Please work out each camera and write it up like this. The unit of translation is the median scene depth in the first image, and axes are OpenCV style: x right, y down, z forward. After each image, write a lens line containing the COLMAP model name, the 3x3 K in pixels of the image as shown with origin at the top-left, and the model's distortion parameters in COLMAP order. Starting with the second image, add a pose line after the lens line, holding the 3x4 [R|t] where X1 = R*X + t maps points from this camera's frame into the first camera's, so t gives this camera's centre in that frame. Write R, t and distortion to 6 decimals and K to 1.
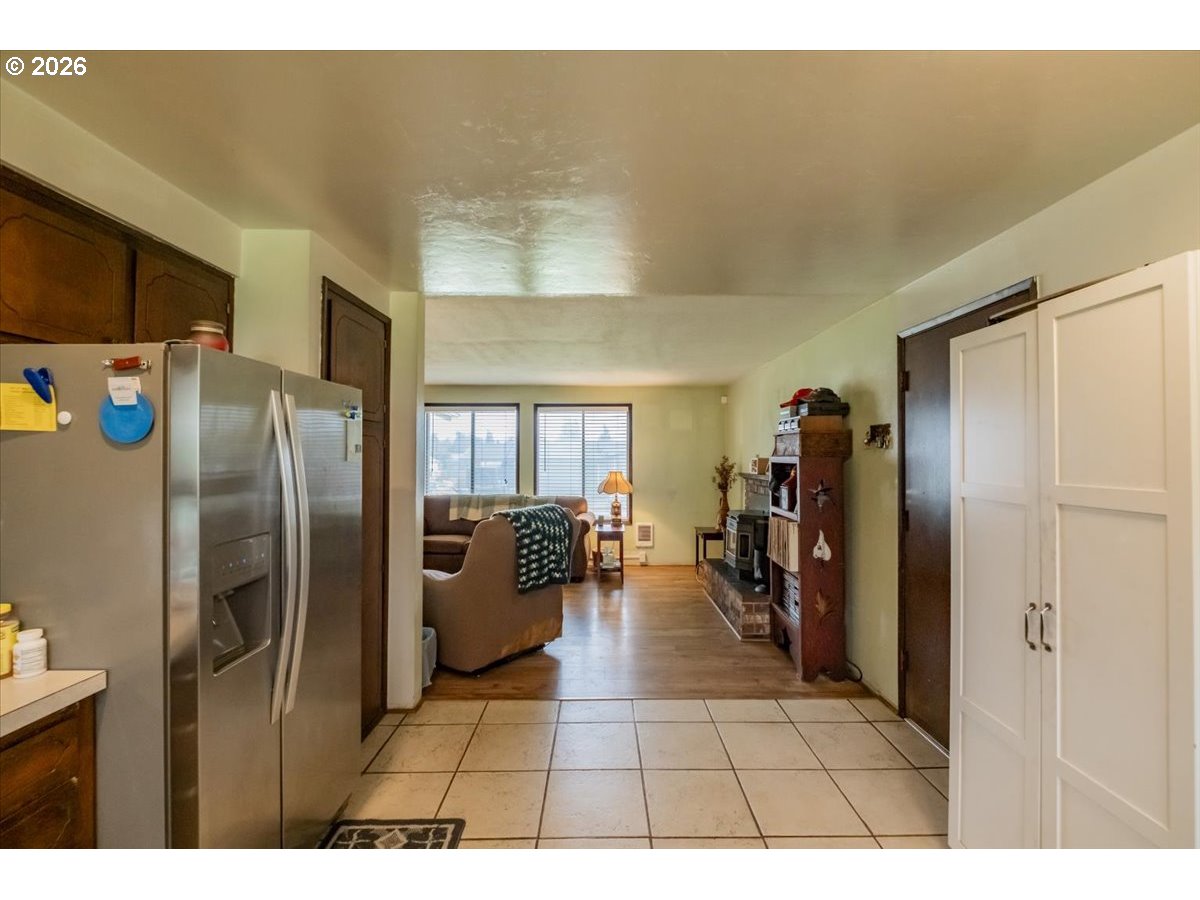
lens RADIAL K [[520.6, 0, 608.2], [0, 520.6, 450.6], [0, 0, 1]] dist [-0.001008, -0.000949]
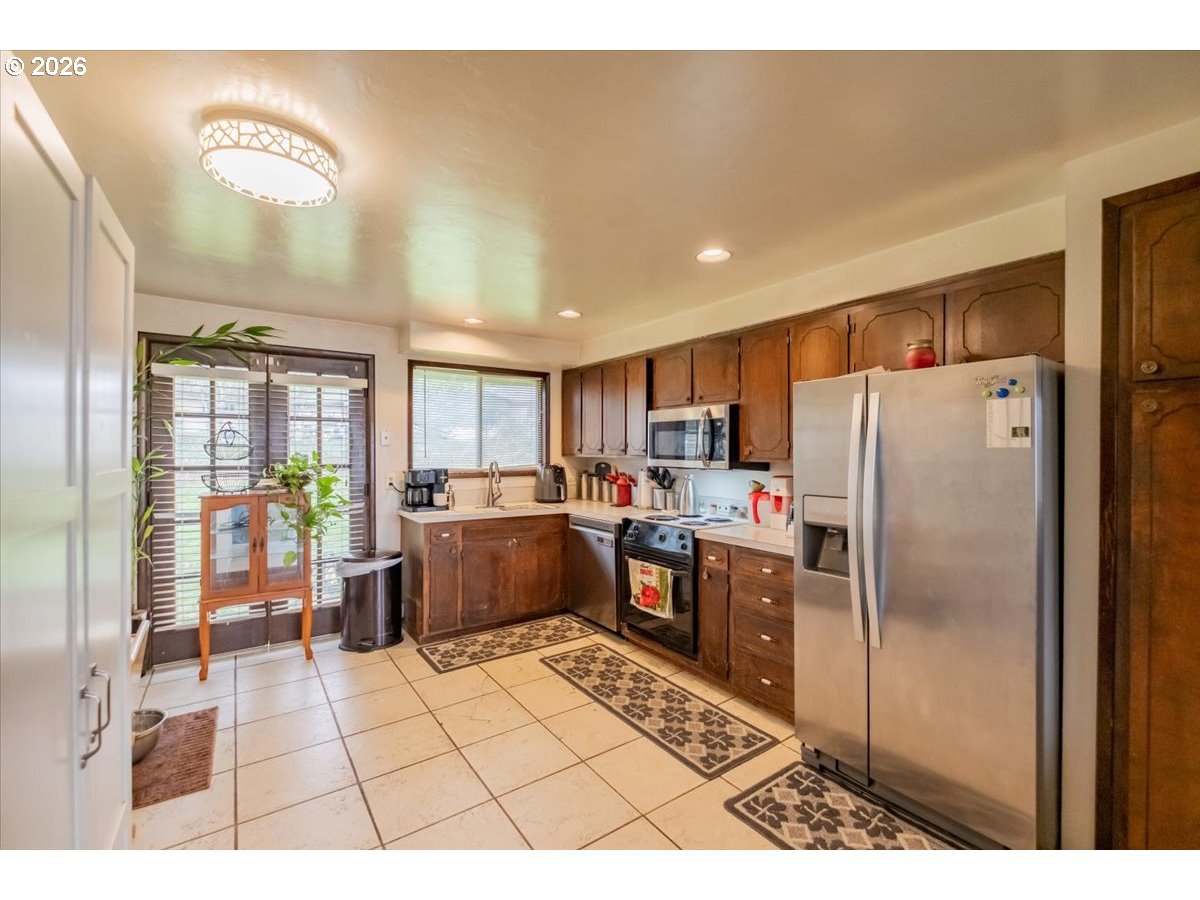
lens RADIAL K [[513.0, 0, 612.0], [0, 513.0, 451.2], [0, 0, 1]] dist [-0.001143, -0.000906]
pose [[-0.815448, 0.002906, -0.578823, 0.283217], [0.005257, 0.999983, -0.002384, 0.014367], [0.578806, -0.004987, -0.815450, 0.759530]]
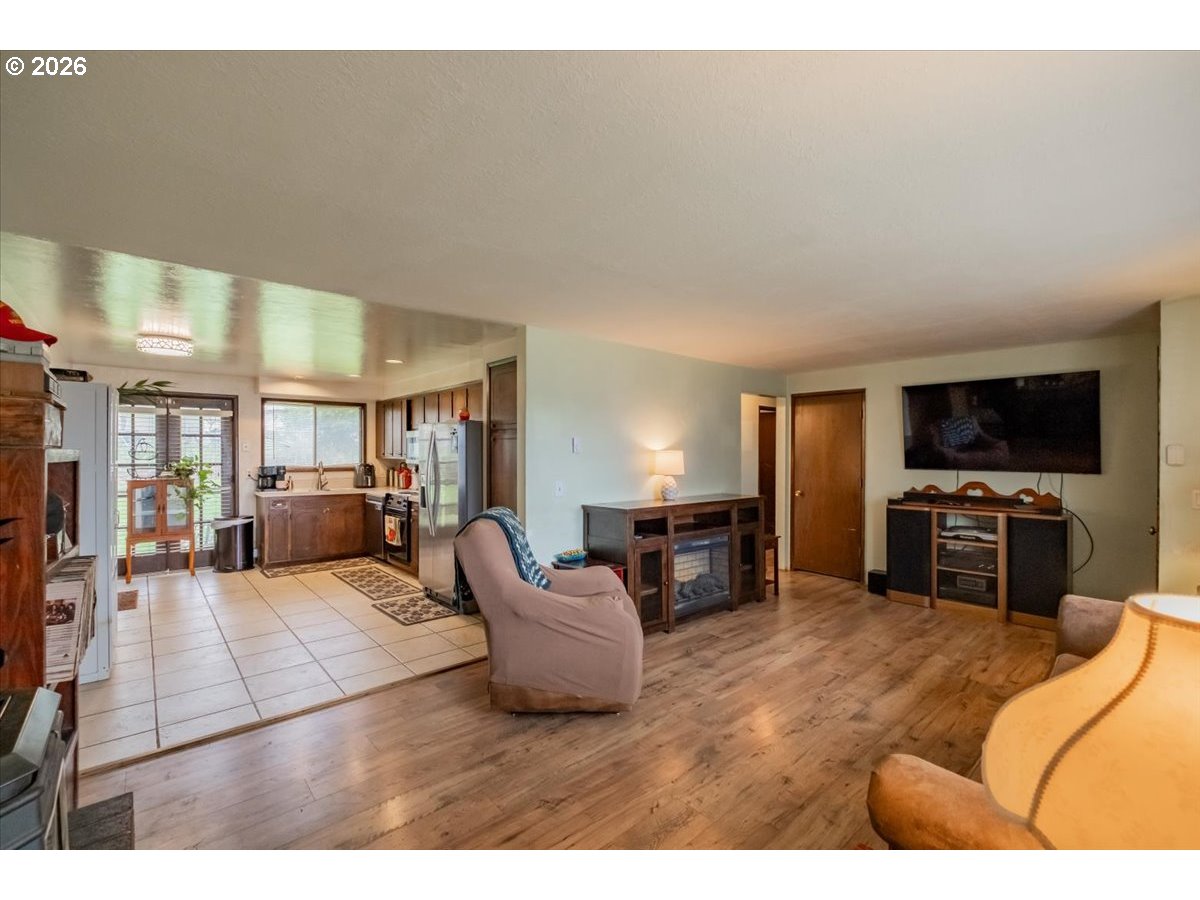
lens RADIAL K [[525.1, 0, 608.2], [0, 525.1, 452.1], [0, 0, 1]] dist [0.001808, -0.010257]
pose [[-0.754520, 0.000697, -0.656276, 0.287185], [0.006896, 0.999953, -0.006866, 0.020761], [0.656241, -0.009707, -0.754489, 1.835449]]
